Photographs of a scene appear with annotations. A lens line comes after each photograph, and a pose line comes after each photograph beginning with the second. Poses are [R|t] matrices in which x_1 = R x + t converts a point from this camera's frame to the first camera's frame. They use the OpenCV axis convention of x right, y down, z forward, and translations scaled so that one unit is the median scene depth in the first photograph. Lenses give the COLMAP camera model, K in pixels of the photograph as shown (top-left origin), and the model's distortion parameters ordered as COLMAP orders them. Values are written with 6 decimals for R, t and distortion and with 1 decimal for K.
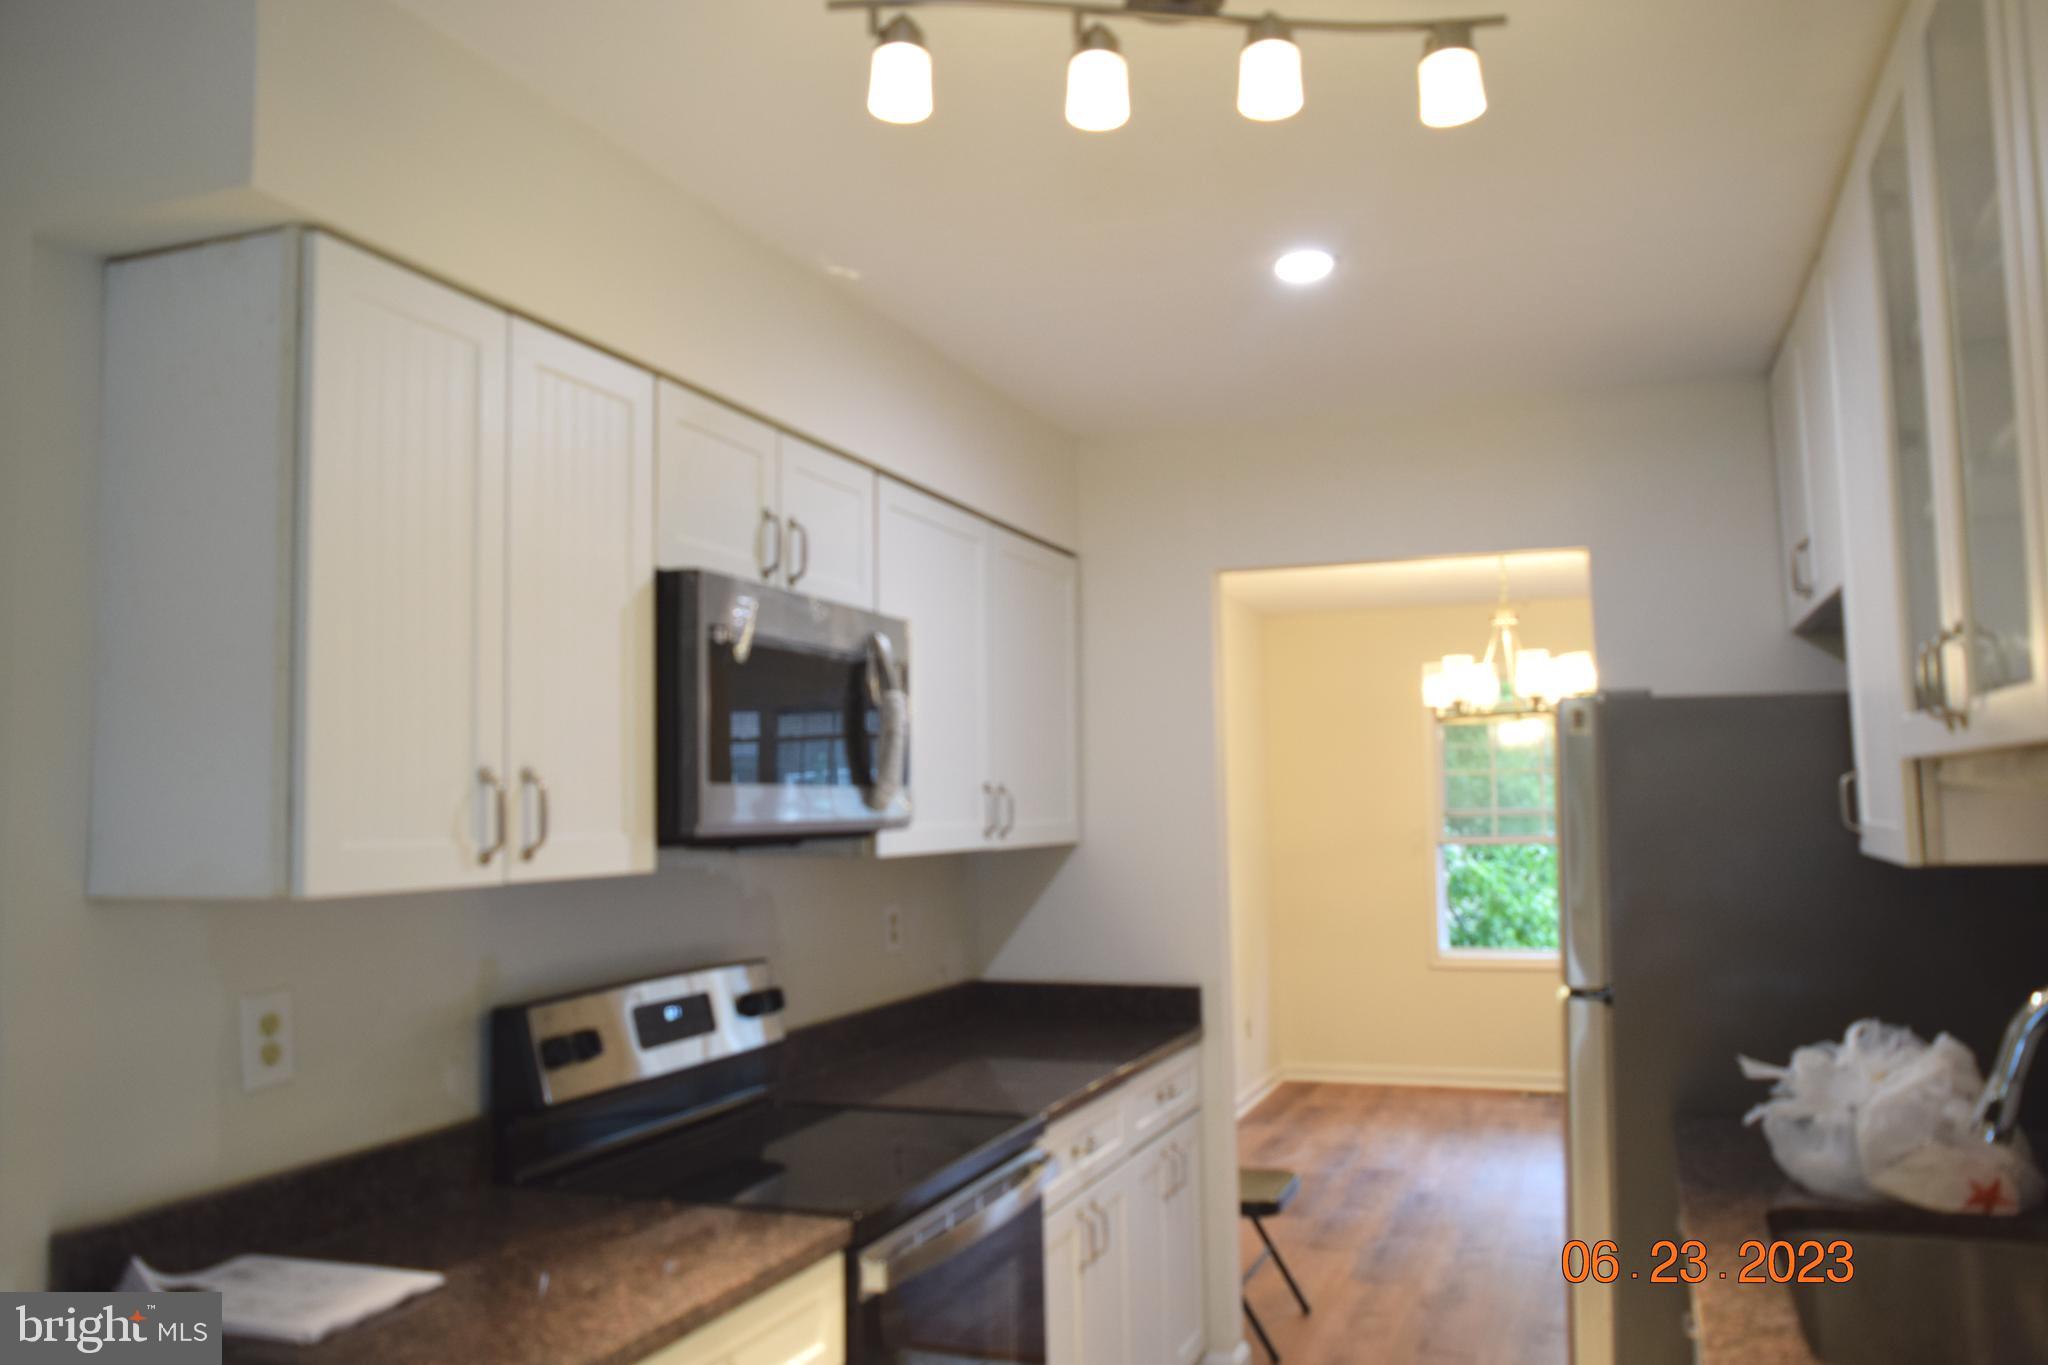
lens RADIAL K [[1610.0, 0, 1022.7], [0, 1610.0, 679.8], [0, 0, 1]] dist [-0.014234, 0.007168]
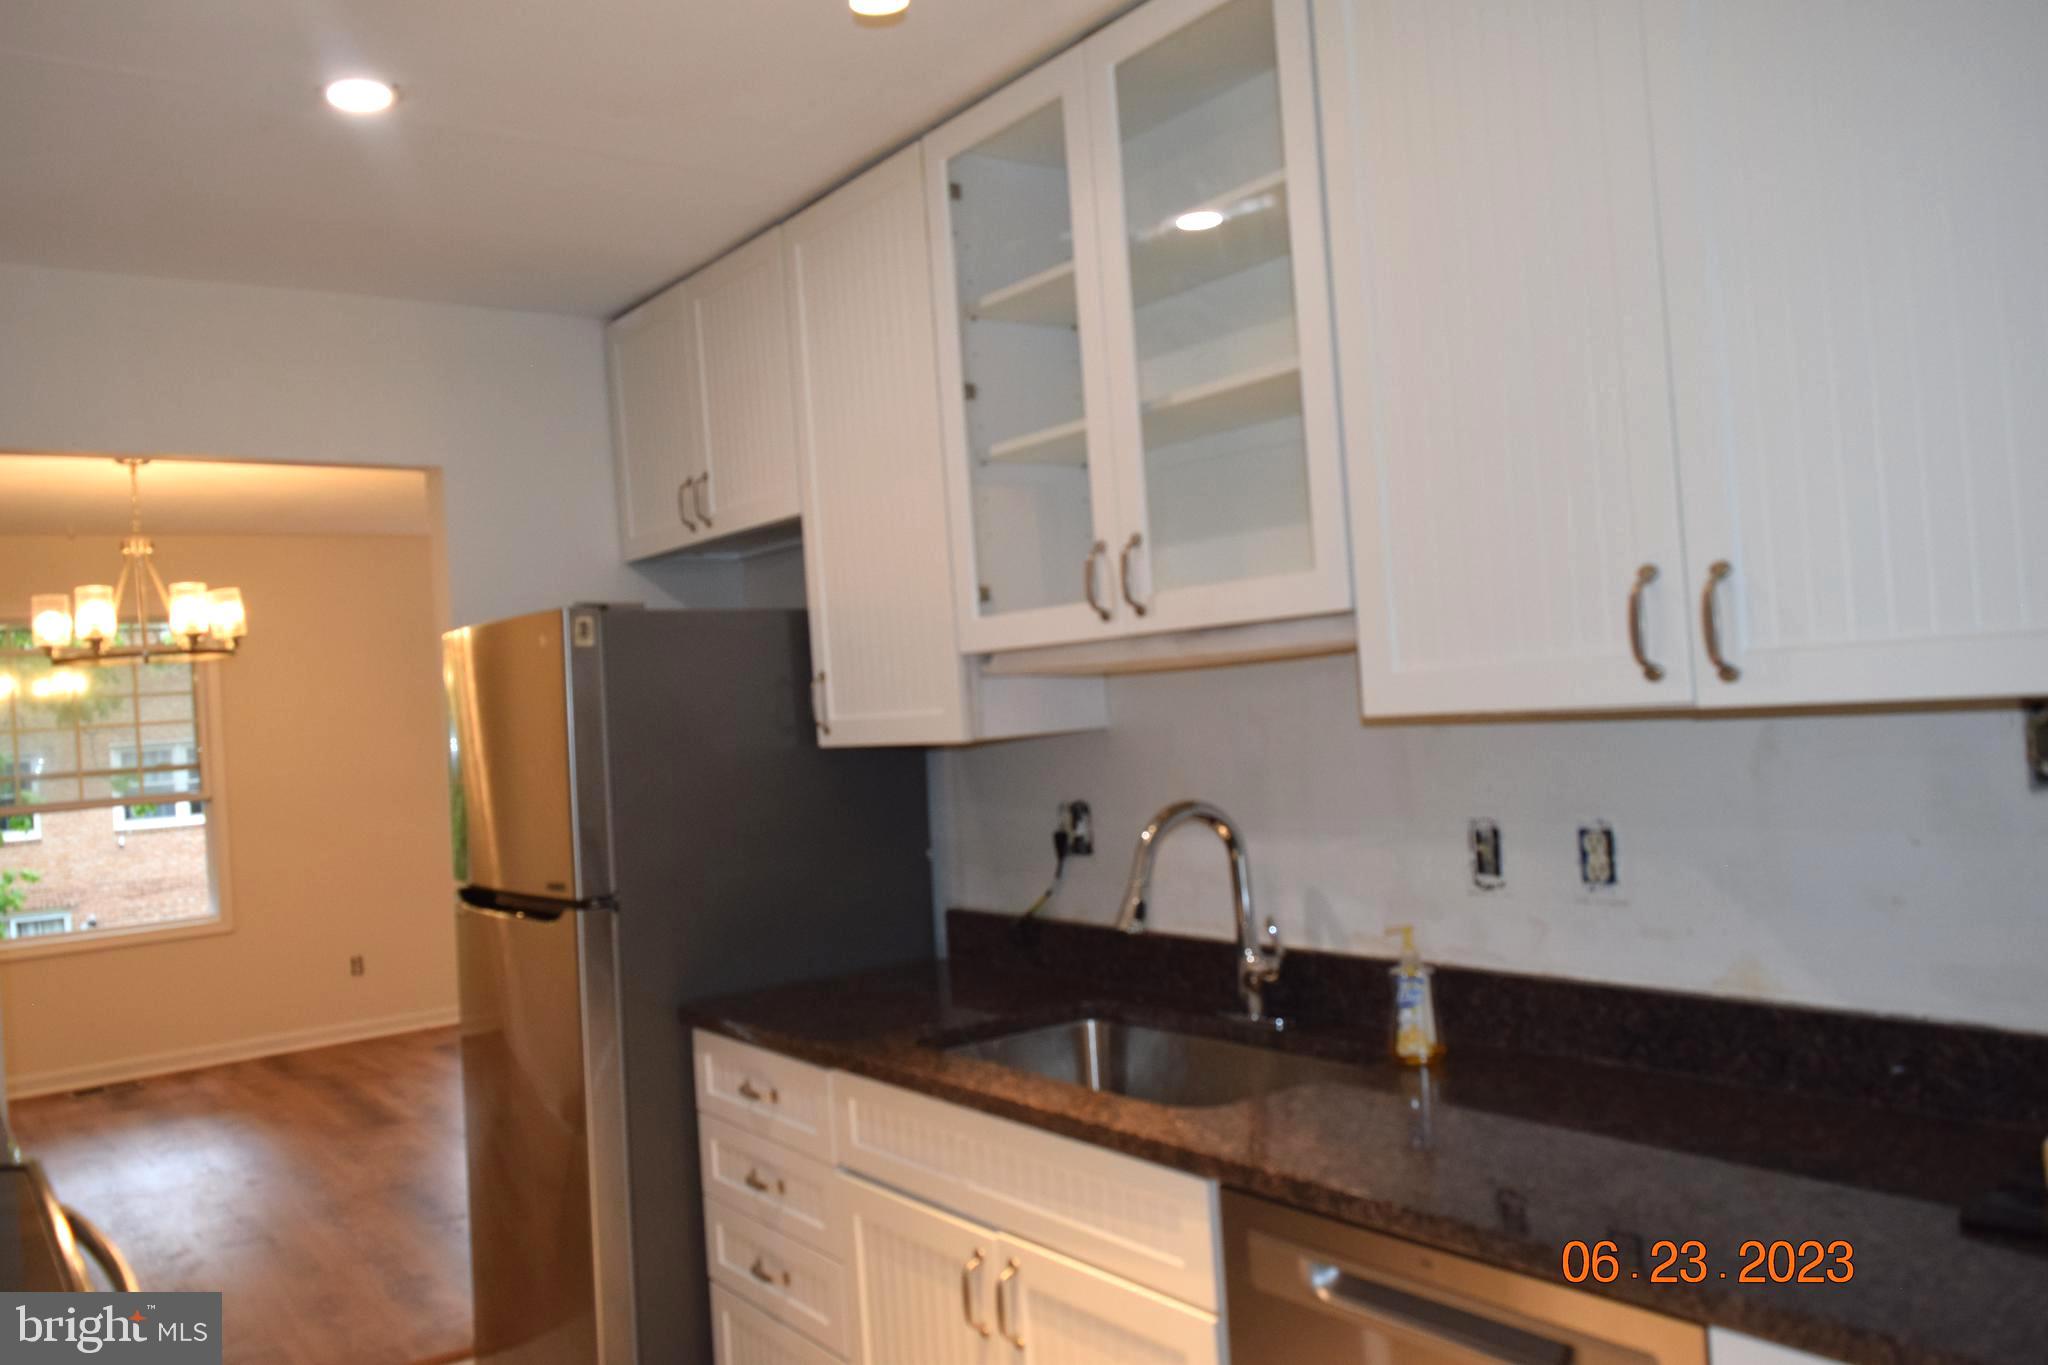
lens RADIAL K [[1610.0, 0, 1018.9], [0, 1610.0, 681.3], [0, 0, 1]] dist [-0.014234, 0.007168]
pose [[0.573556, -0.007271, 0.819134, -0.169566], [-0.008816, 0.999848, 0.015047, 0.021457], [-0.819119, -0.015852, 0.573405, 0.117379]]
